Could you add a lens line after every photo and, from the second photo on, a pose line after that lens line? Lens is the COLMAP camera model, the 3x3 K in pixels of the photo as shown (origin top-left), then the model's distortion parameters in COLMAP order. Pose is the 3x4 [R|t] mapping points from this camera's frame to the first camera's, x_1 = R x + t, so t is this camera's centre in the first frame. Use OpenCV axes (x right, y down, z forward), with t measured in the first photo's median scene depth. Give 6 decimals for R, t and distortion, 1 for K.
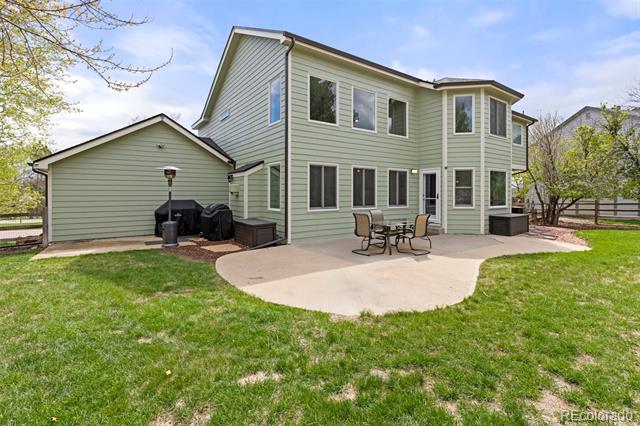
lens RADIAL K [[300.1, 0, 319.6], [0, 300.1, 207.4], [0, 0, 1]] dist [0.000000, -0.000170]
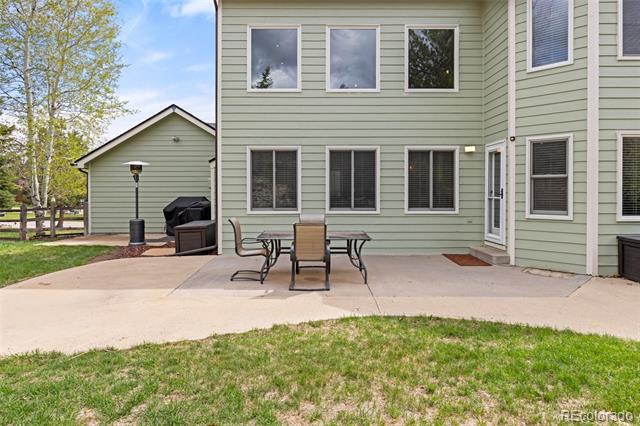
lens RADIAL K [[383.6, 0, 320.5], [0, 383.6, 209.3], [0, 0, 1]] dist [0.004781, 0.000377]
pose [[0.821003, 0.027591, -0.570256, 0.536602], [-0.021308, 0.999616, 0.017689, -0.014819], [0.570526, -0.002372, 0.821276, 0.267002]]
